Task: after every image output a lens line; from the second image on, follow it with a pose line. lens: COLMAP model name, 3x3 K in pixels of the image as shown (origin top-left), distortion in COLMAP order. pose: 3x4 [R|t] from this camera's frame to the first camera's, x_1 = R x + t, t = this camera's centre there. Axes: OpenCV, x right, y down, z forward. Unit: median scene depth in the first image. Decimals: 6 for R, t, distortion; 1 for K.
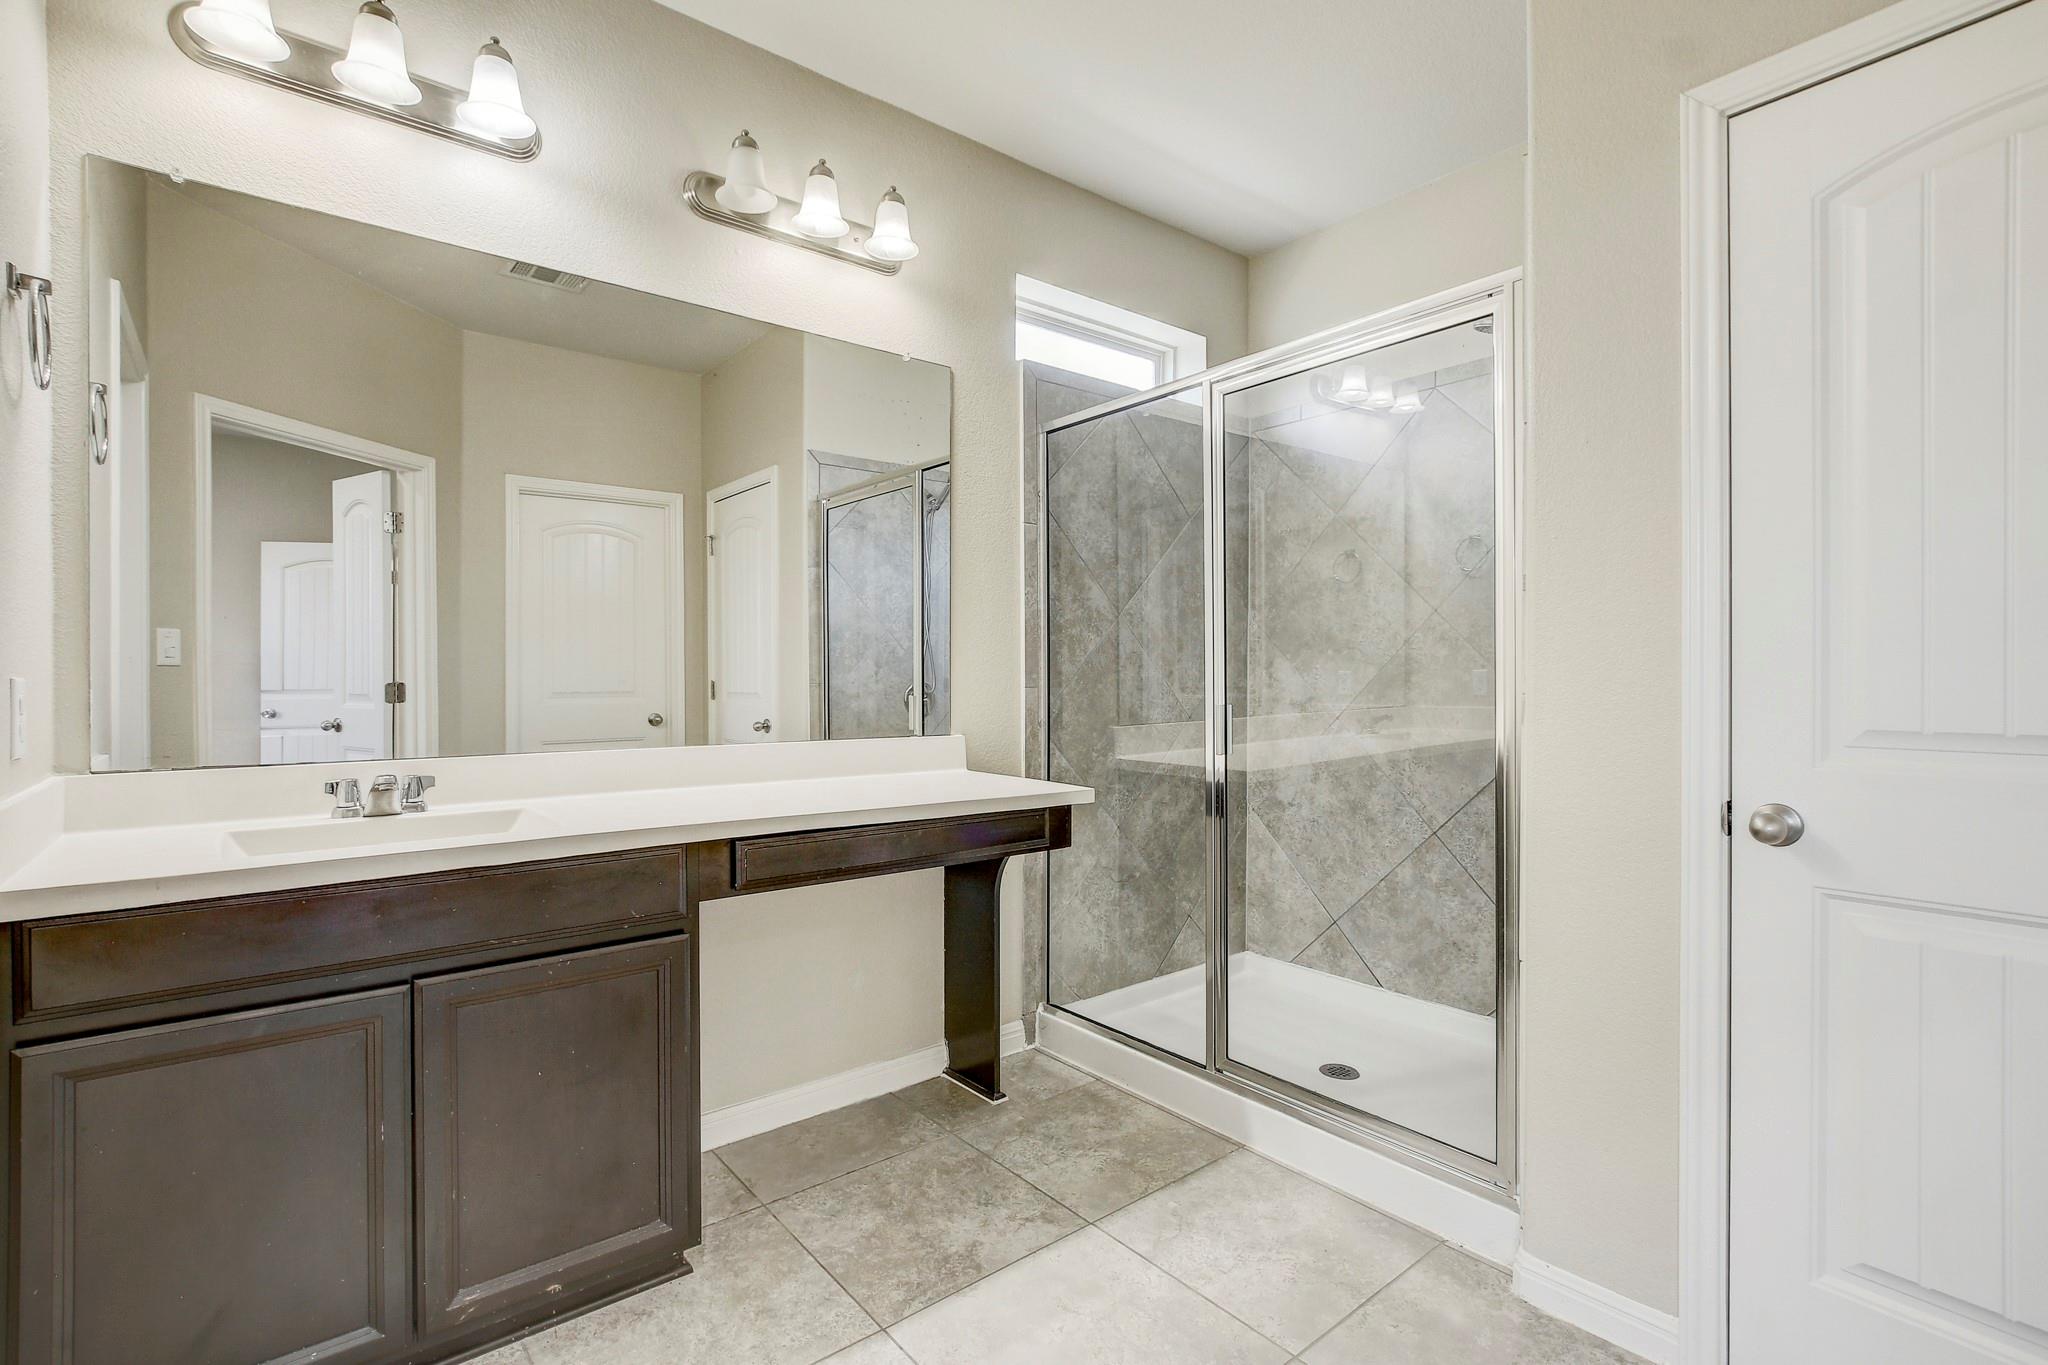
lens RADIAL K [[947.3, 0, 1018.3], [0, 947.3, 672.3], [0, 0, 1]] dist [-0.013841, 0.000827]
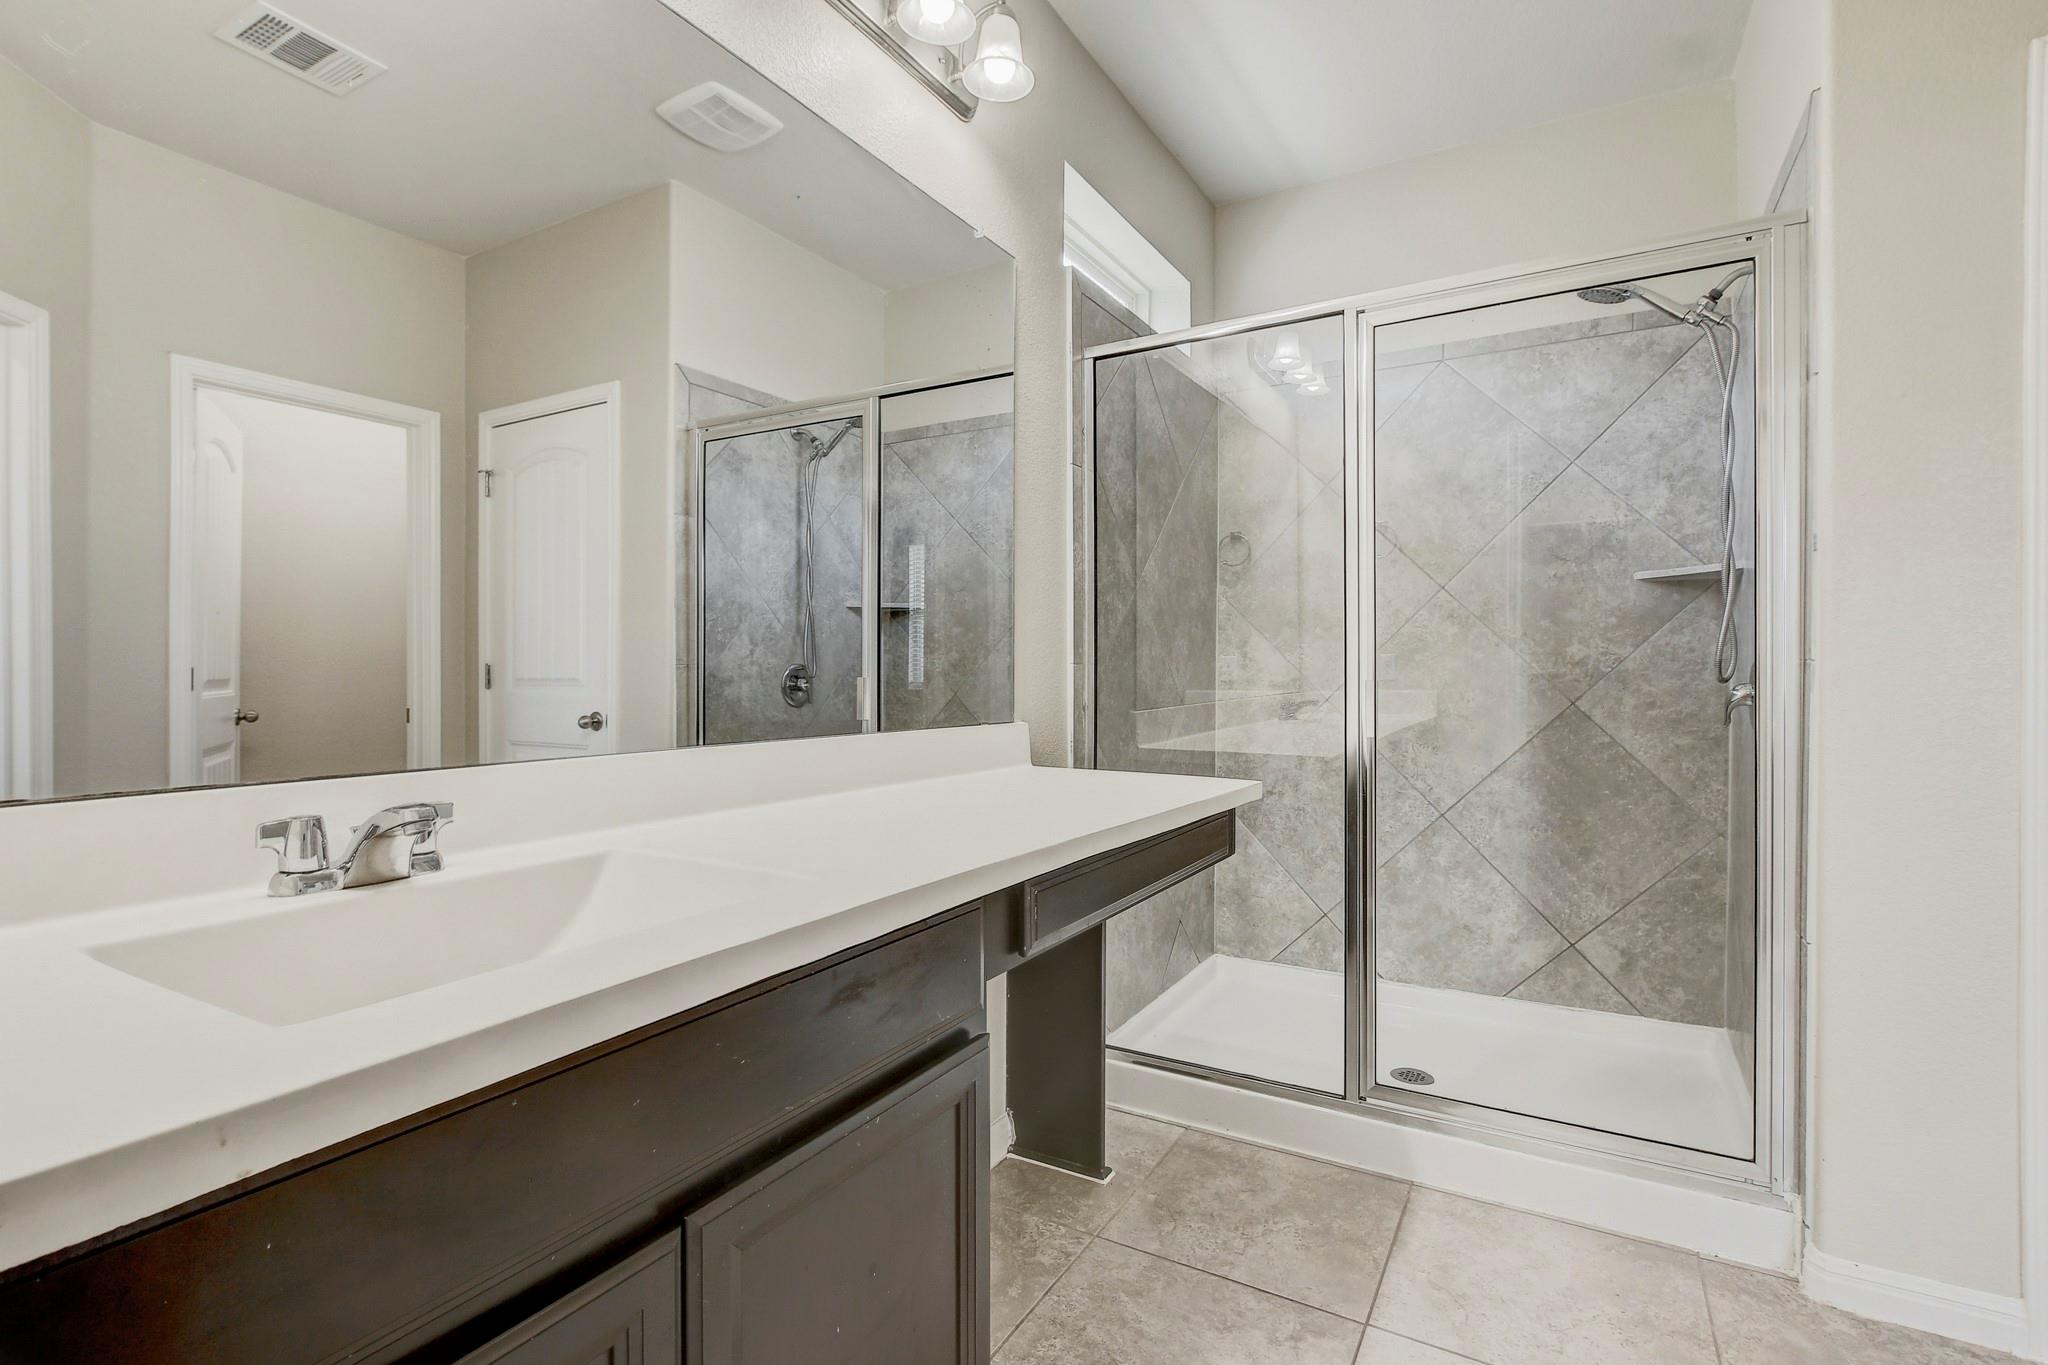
lens RADIAL K [[938.6, 0, 962.3], [0, 938.6, 669.7], [0, 0, 1]] dist [-0.007765, 0.000630]
pose [[0.935860, 0.003260, 0.352356, -0.368382], [-0.002507, 0.999993, -0.002591, 0.023361], [-0.352362, 0.001542, 0.935862, 0.267644]]
